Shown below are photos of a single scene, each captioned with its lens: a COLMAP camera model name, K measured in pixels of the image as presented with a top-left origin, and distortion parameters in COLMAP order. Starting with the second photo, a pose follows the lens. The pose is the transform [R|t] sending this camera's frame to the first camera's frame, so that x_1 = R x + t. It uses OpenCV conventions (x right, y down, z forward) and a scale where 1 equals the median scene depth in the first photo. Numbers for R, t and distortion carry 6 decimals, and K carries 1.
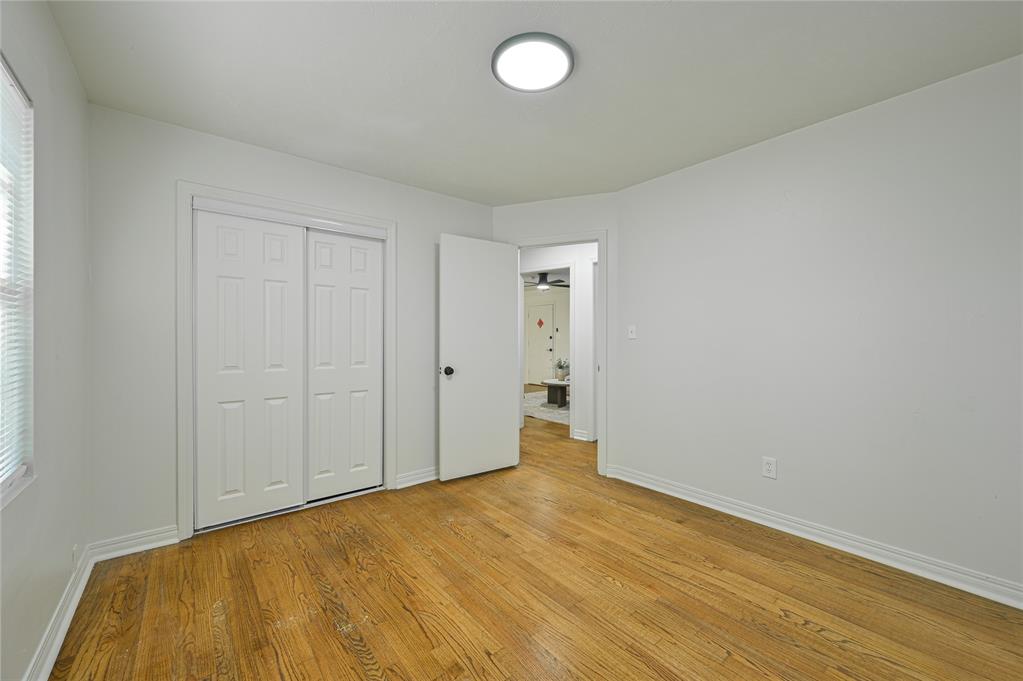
lens RADIAL K [[406.5, 0, 519.0], [0, 406.5, 337.7], [0, 0, 1]] dist [0.002362, 0.000265]
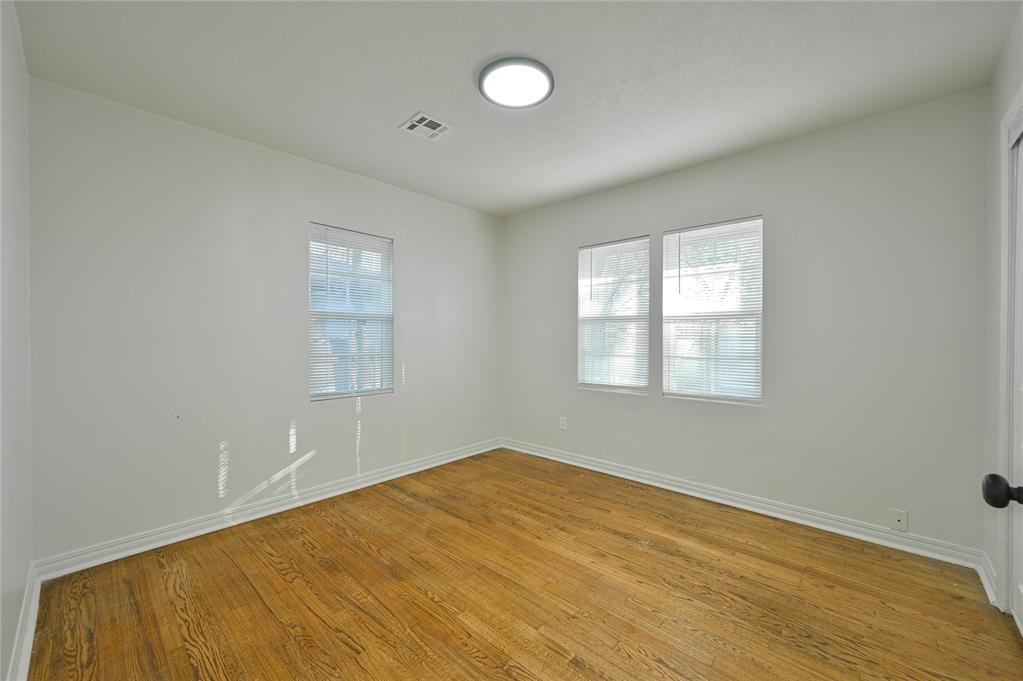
lens RADIAL K [[406.5, 0, 516.7], [0, 406.5, 335.5], [0, 0, 1]] dist [0.002362, 0.000265]
pose [[-0.991278, 0.000669, -0.131785, 0.133524], [0.001492, 0.999980, -0.006148, 0.005514], [0.131778, -0.006292, -0.991259, 1.563987]]
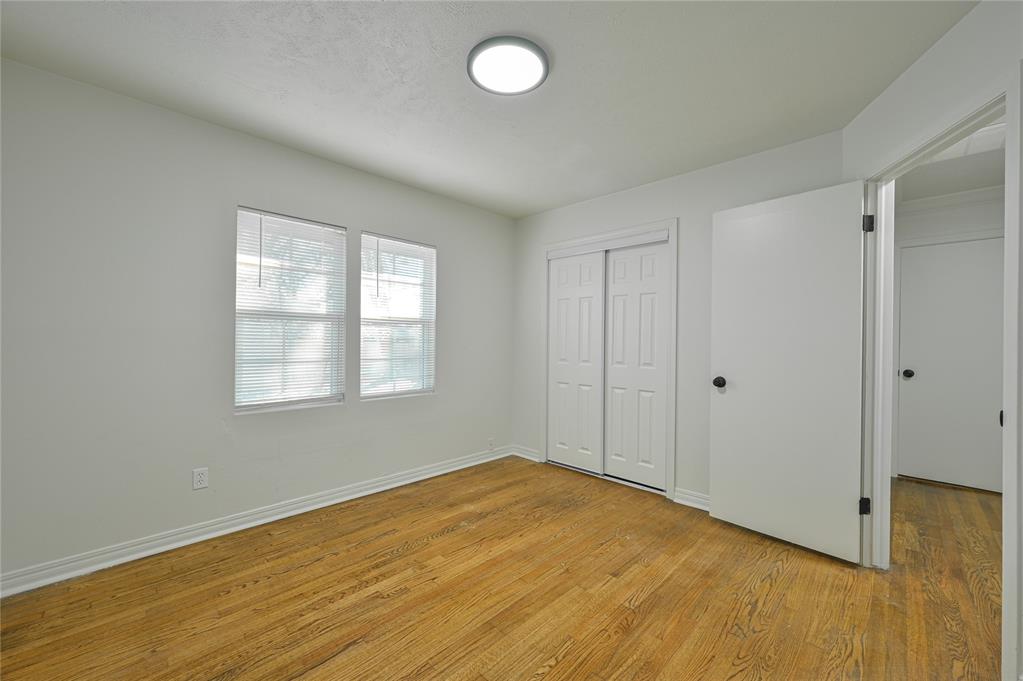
lens RADIAL K [[406.5, 0, 512.1], [0, 406.5, 337.1], [0, 0, 1]] dist [0.002362, 0.000265]
pose [[0.102216, -0.005207, -0.994749, 0.779170], [-0.007353, 0.999955, -0.005990, 0.000010], [0.994735, 0.007927, 0.102173, 0.684707]]
